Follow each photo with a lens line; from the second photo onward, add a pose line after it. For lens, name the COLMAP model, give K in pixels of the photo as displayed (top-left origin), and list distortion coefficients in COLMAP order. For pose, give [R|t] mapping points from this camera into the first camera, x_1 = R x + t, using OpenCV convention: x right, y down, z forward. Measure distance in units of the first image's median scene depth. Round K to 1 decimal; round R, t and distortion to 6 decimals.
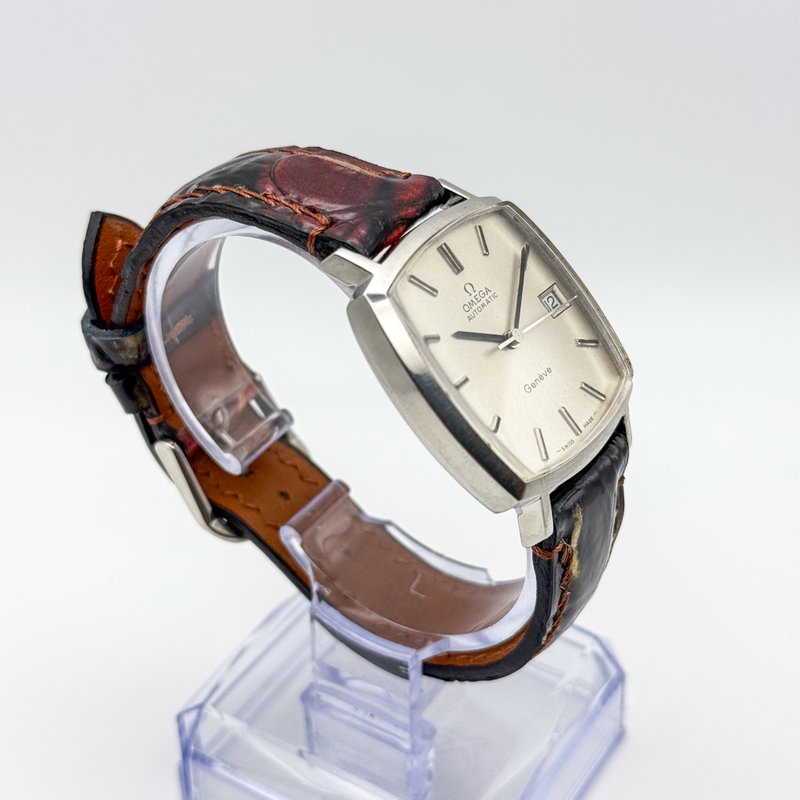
lens RADIAL K [[1606.9, 0, 369.2], [0, 1606.9, 385.8], [0, 0, 1]] dist [0.346830, -0.011192]
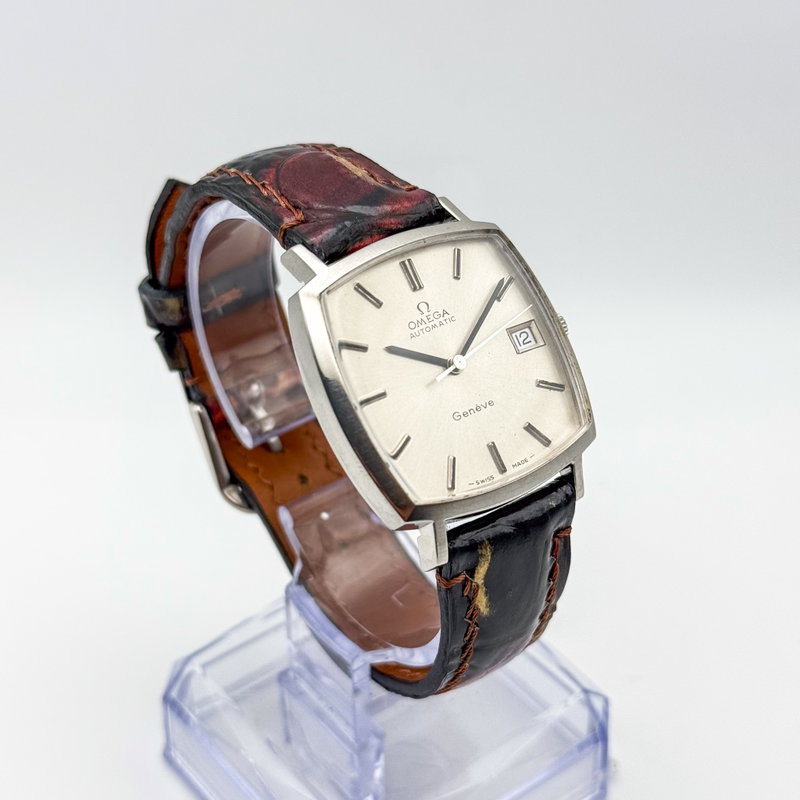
lens RADIAL K [[1606.9, 0, 369.2], [0, 1606.9, 385.8], [0, 0, 1]] dist [0.346830, -0.011192]
pose [[0.936061, 0.194638, -0.293097, 0.317932], [-0.194632, 0.980433, 0.029487, -0.033548], [0.293102, 0.029445, 0.955628, 0.029007]]
